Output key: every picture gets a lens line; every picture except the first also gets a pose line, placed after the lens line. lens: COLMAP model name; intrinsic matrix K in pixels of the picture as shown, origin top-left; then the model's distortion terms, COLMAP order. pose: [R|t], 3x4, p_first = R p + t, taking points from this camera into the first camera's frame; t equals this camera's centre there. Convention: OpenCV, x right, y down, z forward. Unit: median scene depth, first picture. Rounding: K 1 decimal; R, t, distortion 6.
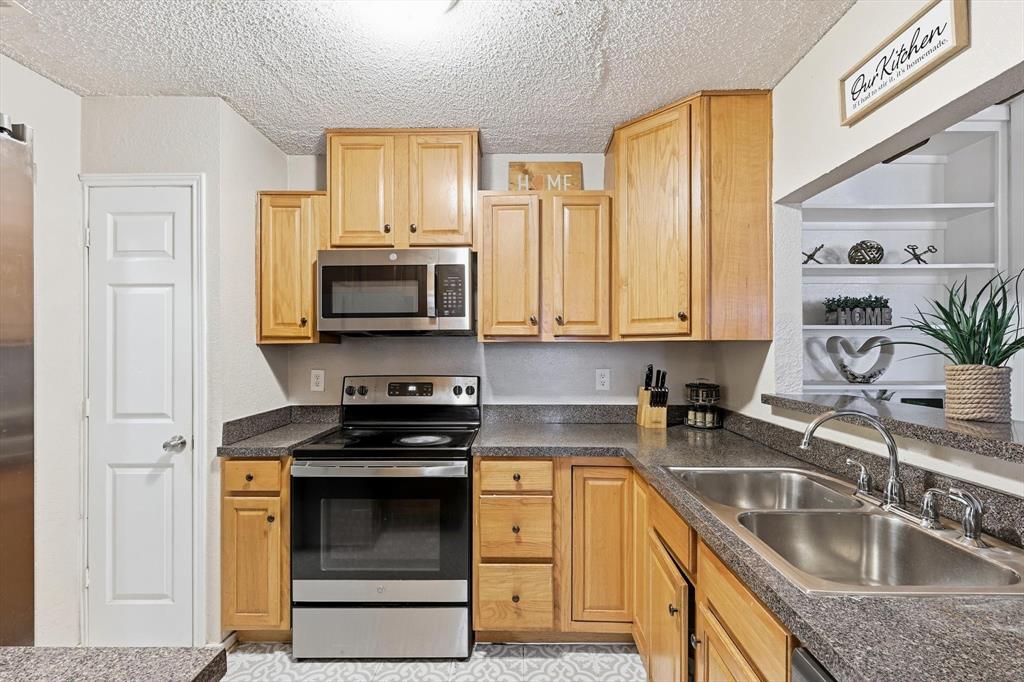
lens RADIAL K [[446.3, 0, 515.7], [0, 446.3, 346.9], [0, 0, 1]] dist [0.000610, -0.000068]
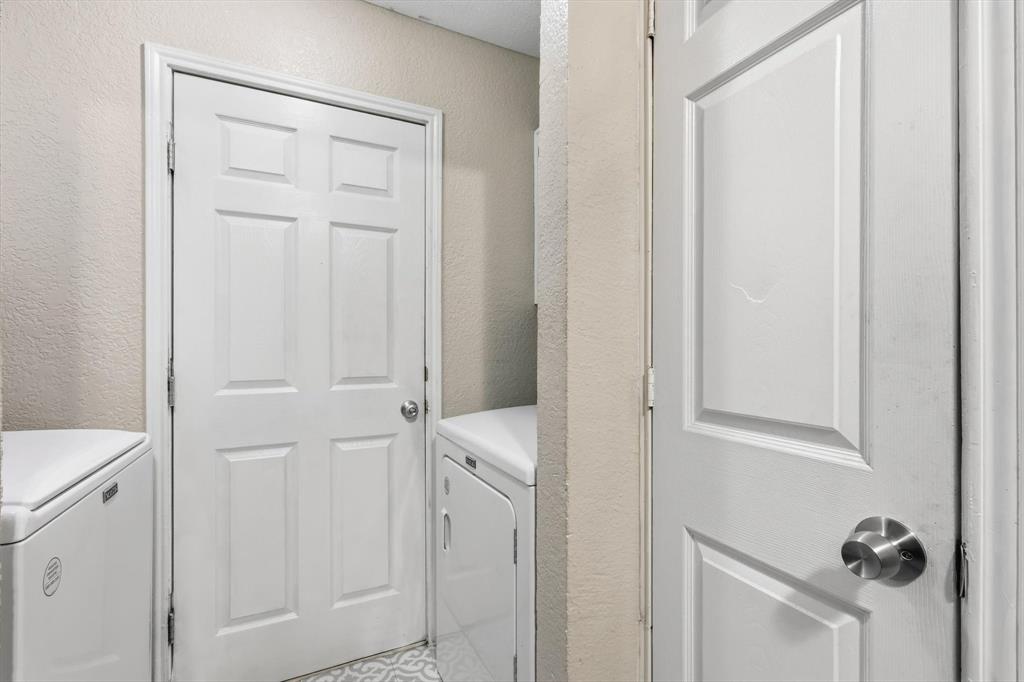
lens RADIAL K [[446.3, 0, 511.0], [0, 446.3, 343.9], [0, 0, 1]] dist [0.000610, -0.000068]
pose [[0.440832, 0.001446, -0.897589, -0.594221], [0.001047, 0.999997, 0.002125, 0.086861], [0.897589, -0.001877, 0.440829, 0.650729]]
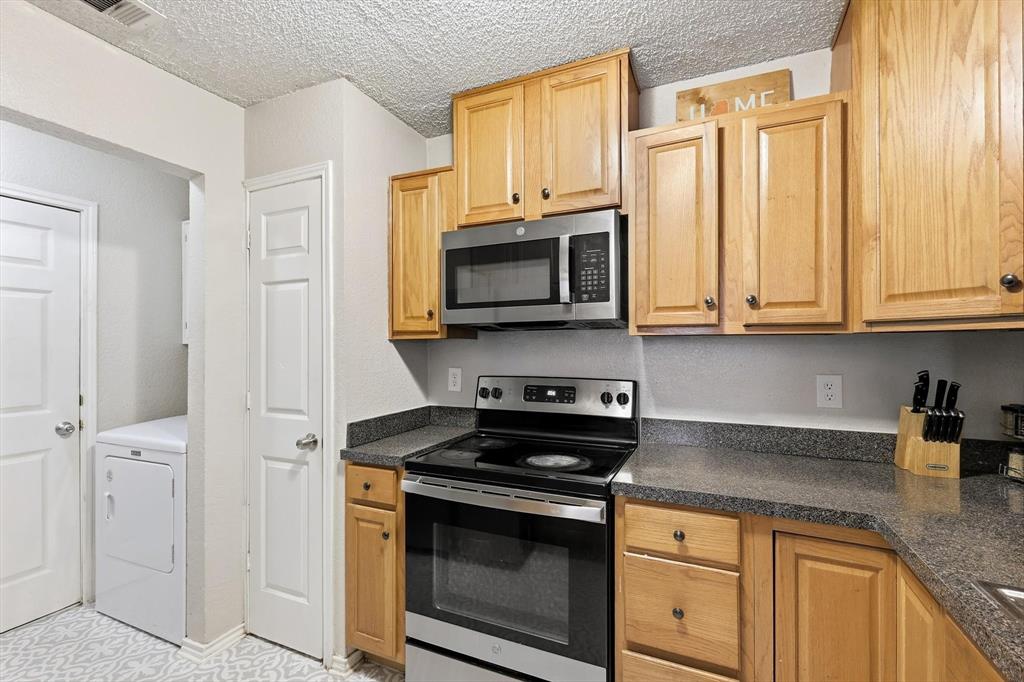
lens RADIAL K [[446.3, 0, 516.7], [0, 446.3, 342.6], [0, 0, 1]] dist [0.000610, -0.000068]
pose [[0.917916, -0.002770, -0.396765, 0.043077], [0.002095, 0.999996, -0.002135, 0.002313], [0.396769, 0.001128, 0.917918, 0.272706]]
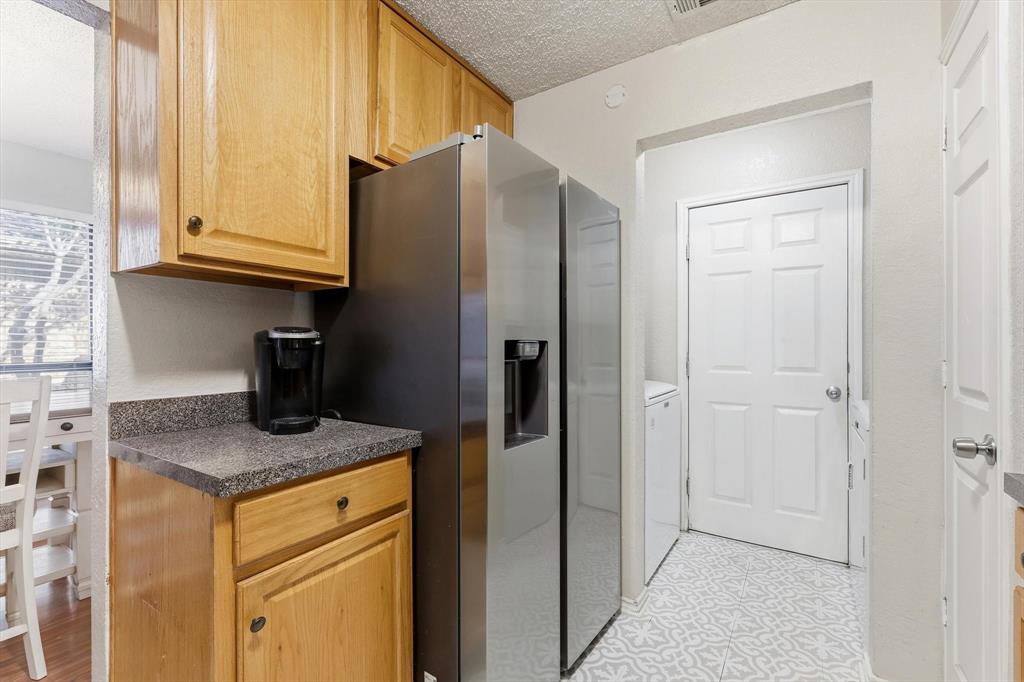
lens RADIAL K [[446.3, 0, 518.4], [0, 446.3, 343.5], [0, 0, 1]] dist [0.000610, -0.000068]
pose [[-0.537204, -0.000479, -0.843452, 0.011659], [0.002730, 0.999994, -0.002307, 0.083576], [0.843448, -0.003542, -0.537200, 0.785228]]
